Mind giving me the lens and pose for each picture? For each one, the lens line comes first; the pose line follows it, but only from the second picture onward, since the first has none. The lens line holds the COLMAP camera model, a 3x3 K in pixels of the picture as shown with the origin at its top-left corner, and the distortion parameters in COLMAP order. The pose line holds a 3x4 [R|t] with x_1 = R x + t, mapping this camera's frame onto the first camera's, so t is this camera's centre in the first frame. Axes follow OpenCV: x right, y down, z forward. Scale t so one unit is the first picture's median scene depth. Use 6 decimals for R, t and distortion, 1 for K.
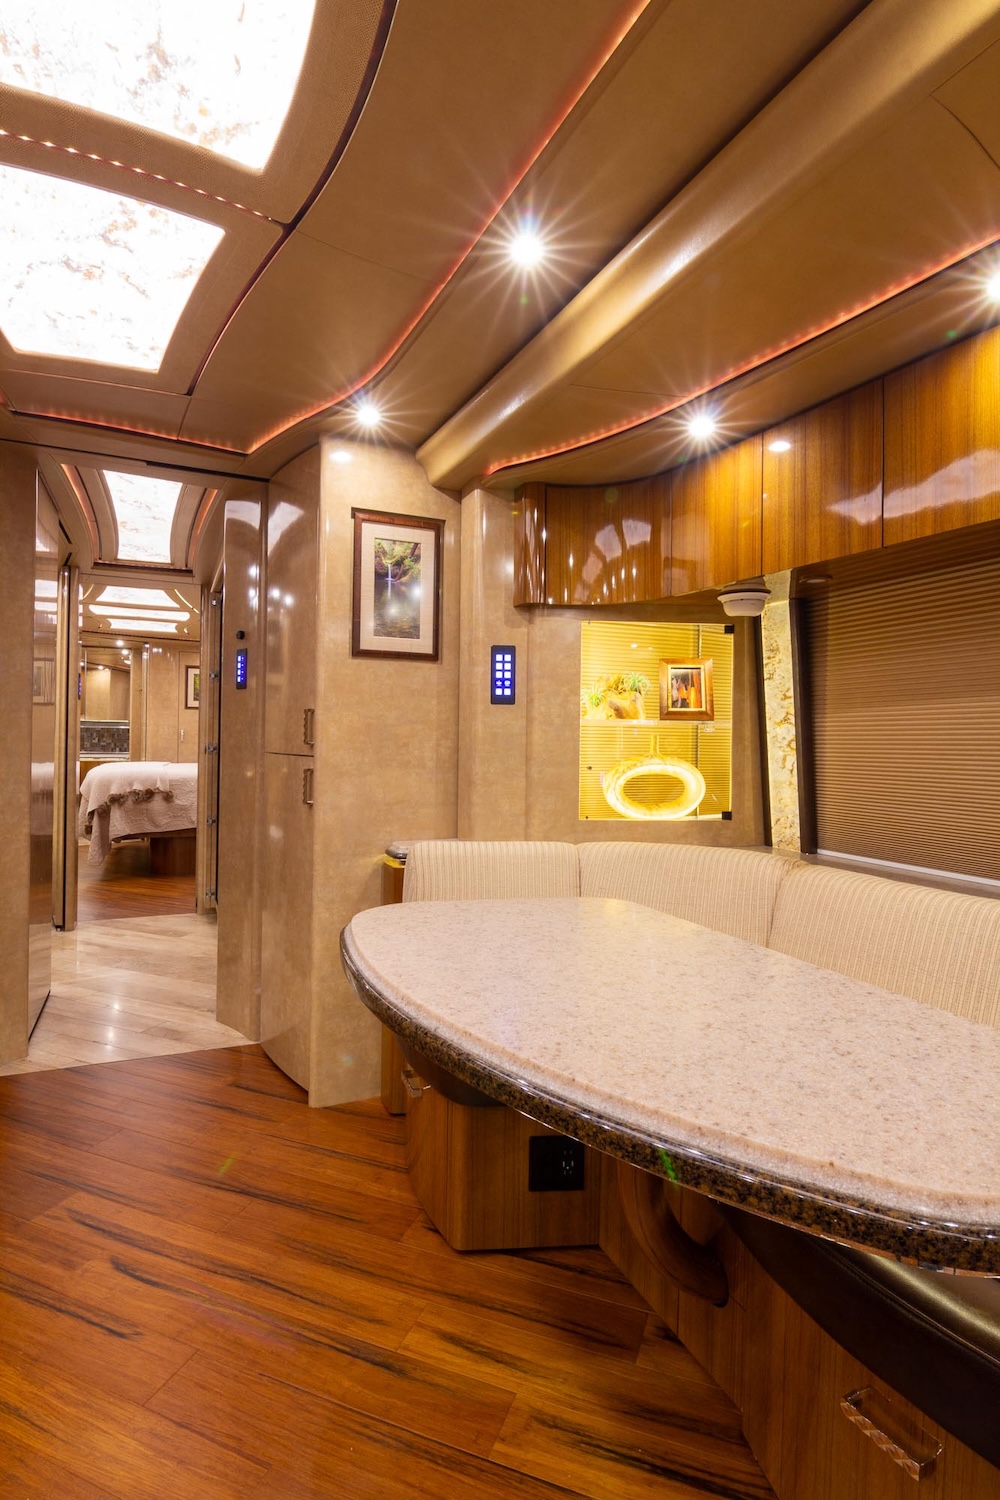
lens RADIAL K [[759.7, 0, 500.0], [0, 759.7, 741.7], [0, 0, 1]] dist [-0.005111, -0.012730]
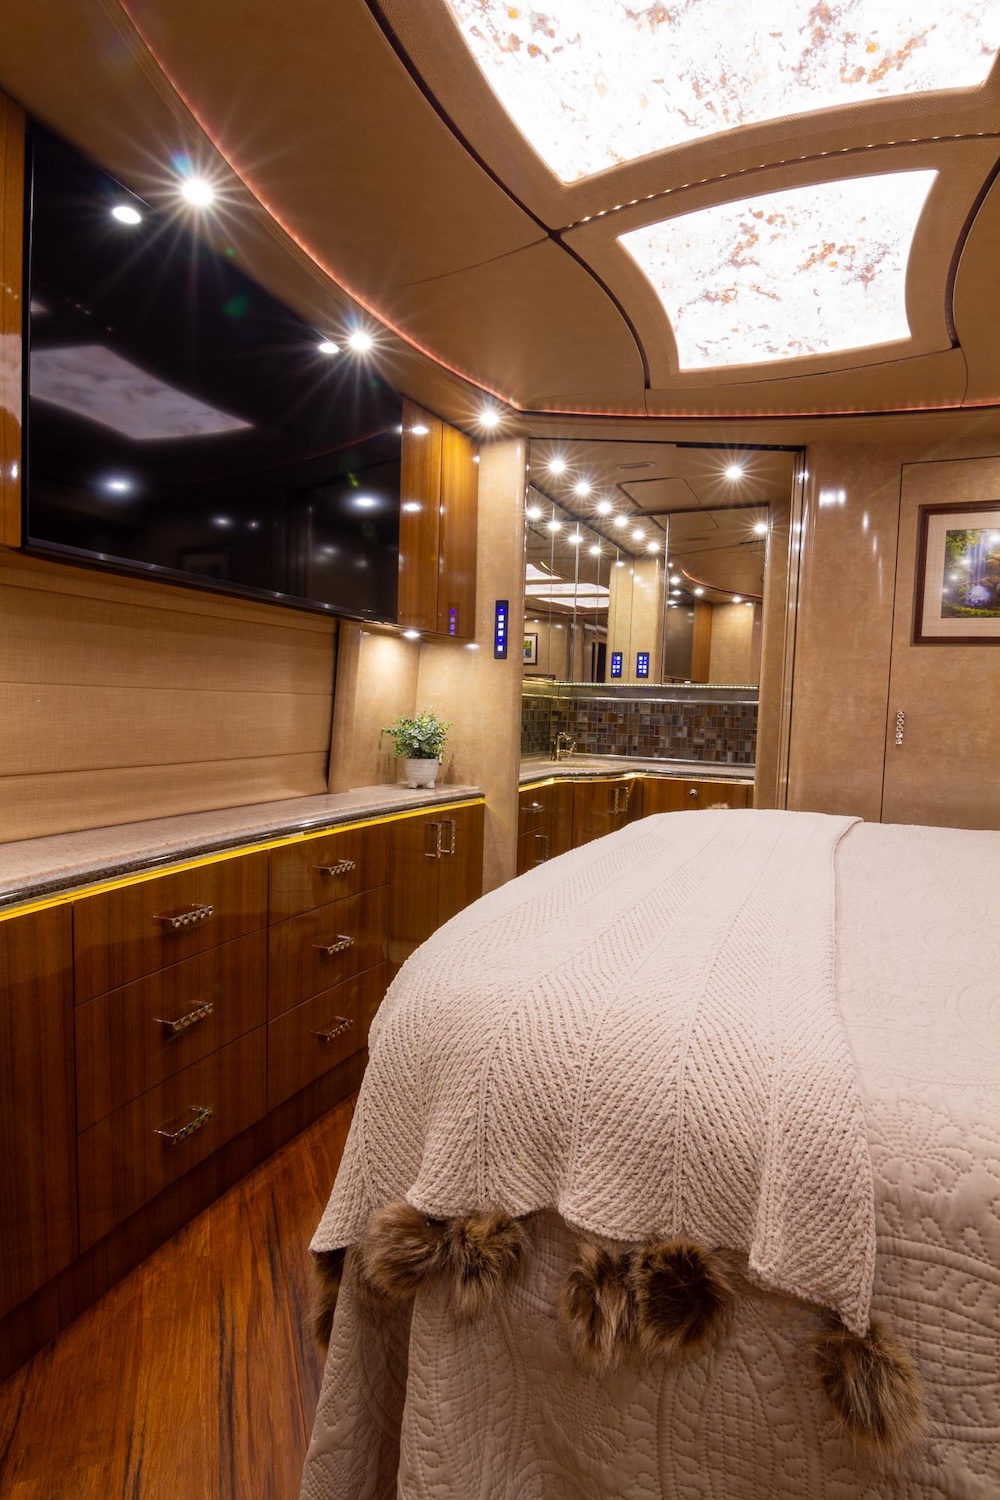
lens RADIAL K [[760.4, 0, 503.6], [0, 760.4, 752.8], [0, 0, 1]] dist [-0.007172, -0.011085]
pose [[0.669077, 0.051025, -0.741440, -0.956644], [-0.022805, 0.998580, 0.048142, -0.029433], [0.742843, -0.015302, 0.669290, 2.158270]]
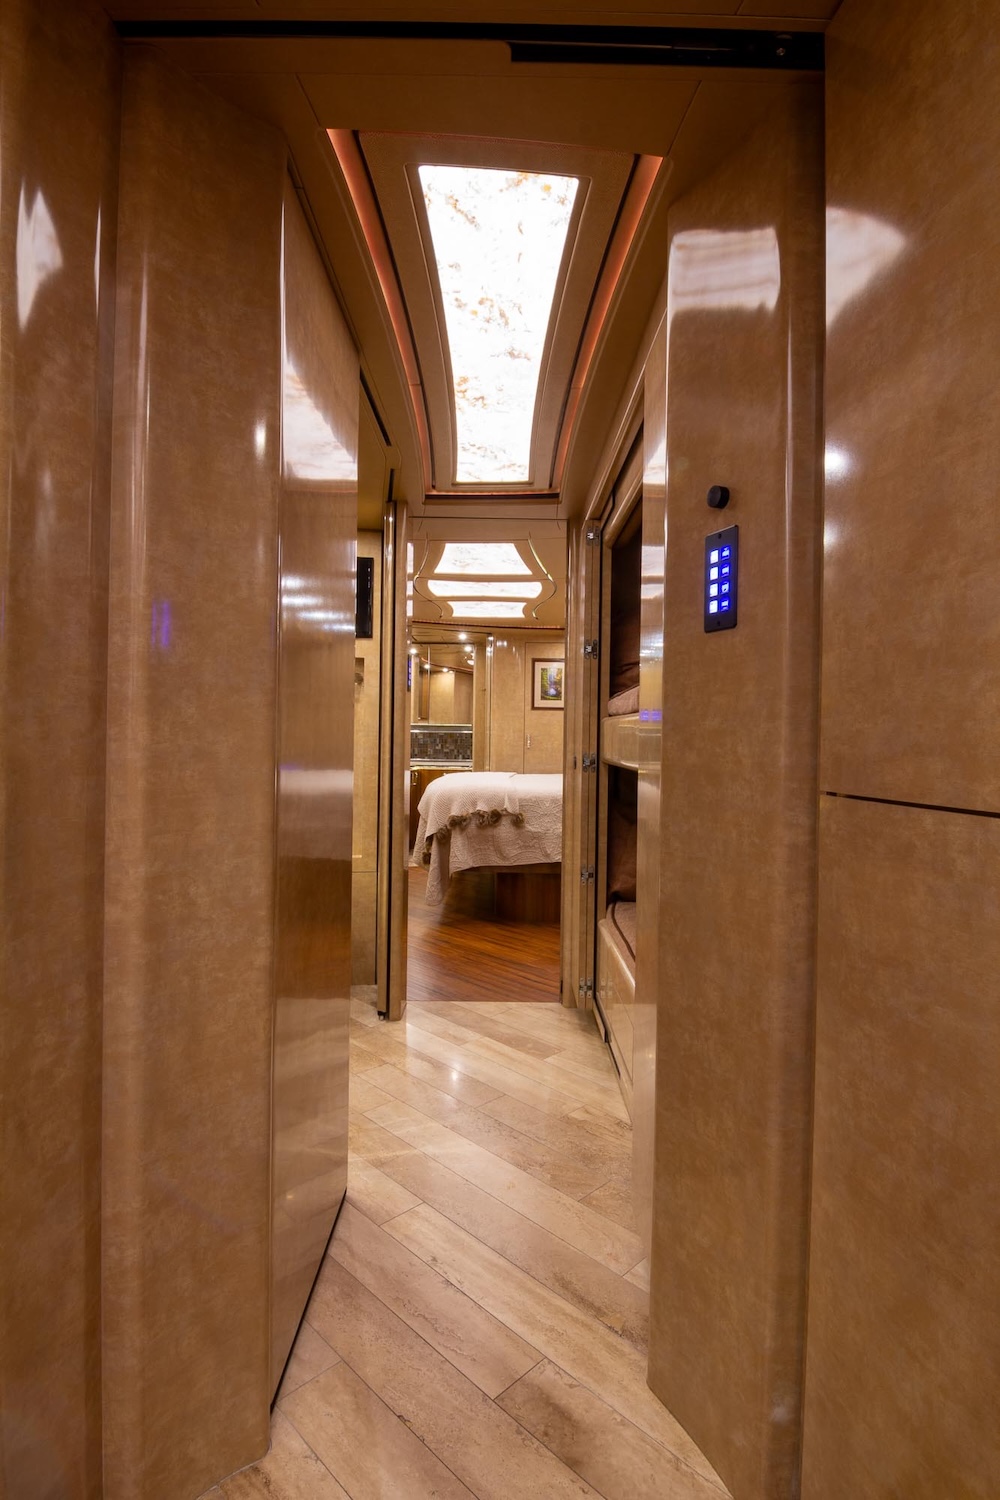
lens RADIAL K [[759.7, 0, 500.0], [0, 759.7, 741.7], [0, 0, 1]] dist [-0.005111, -0.012730]
pose [[0.913652, -0.002896, -0.406487, -0.334308], [0.000711, 0.999984, -0.005527, -0.008625], [0.406497, 0.004761, 0.913640, 0.684430]]
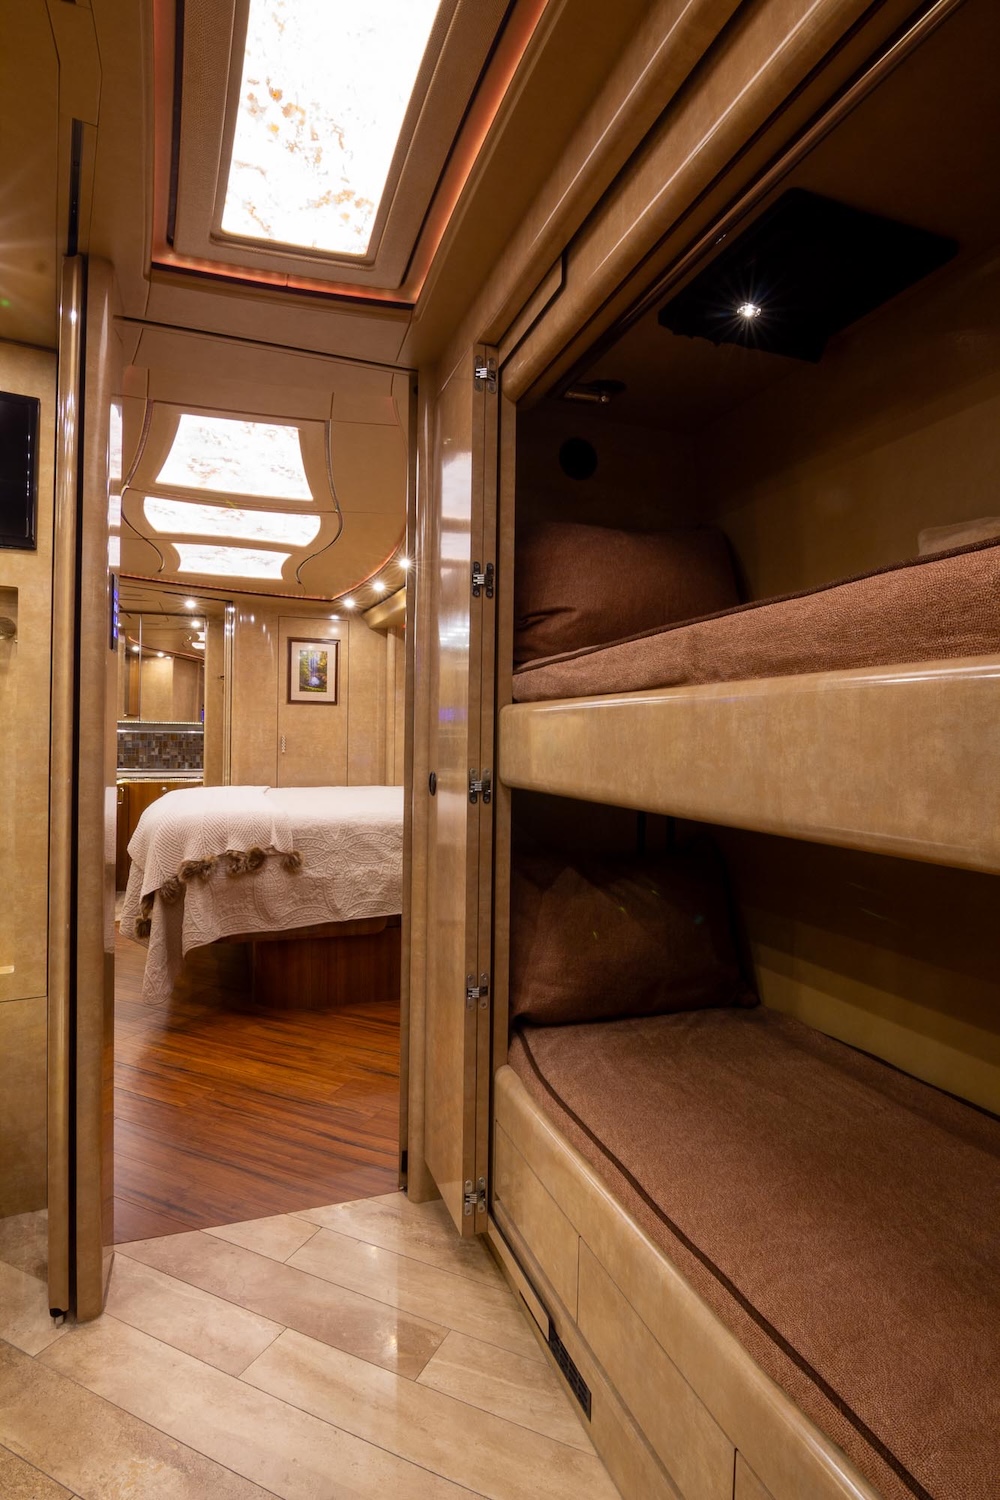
lens RADIAL K [[759.7, 0, 500.0], [0, 759.7, 741.7], [0, 0, 1]] dist [-0.005111, -0.012730]
pose [[0.998037, -0.006258, -0.062313, -0.625299], [0.005888, 0.999964, -0.006125, -0.016359], [0.062349, 0.005746, 0.998038, 1.165546]]
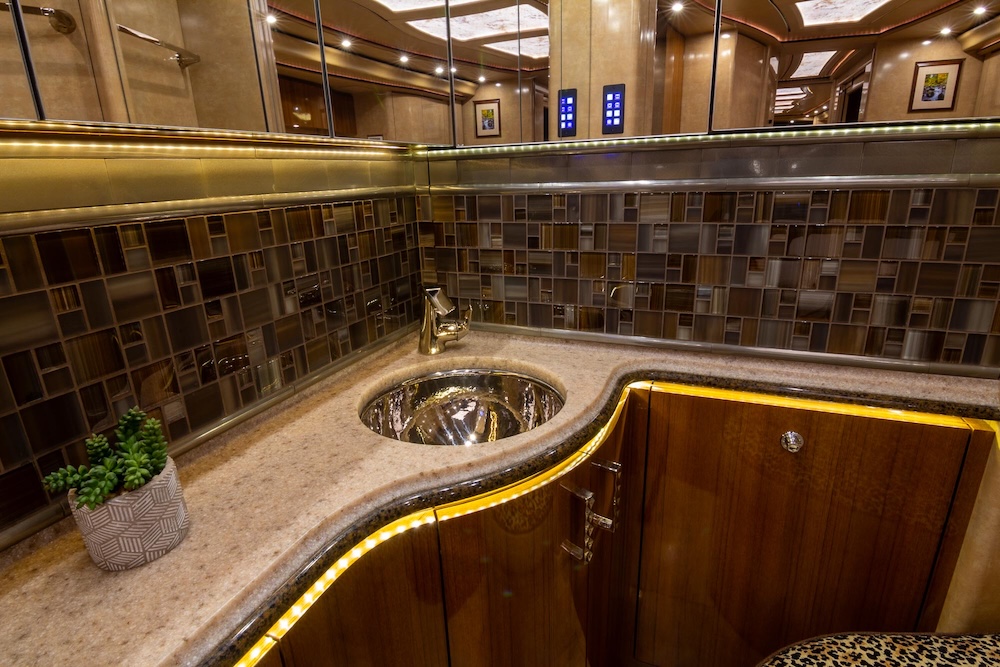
lens RADIAL K [[506.5, 0, 502.2], [0, 506.5, 330.8], [0, 0, 1]] dist [-0.005111, -0.012730]
pose [[0.689634, 0.174989, -0.702697, -1.685087], [0.043135, 0.958715, 0.281078, -0.072608], [0.722872, -0.224152, 0.653615, 3.028704]]
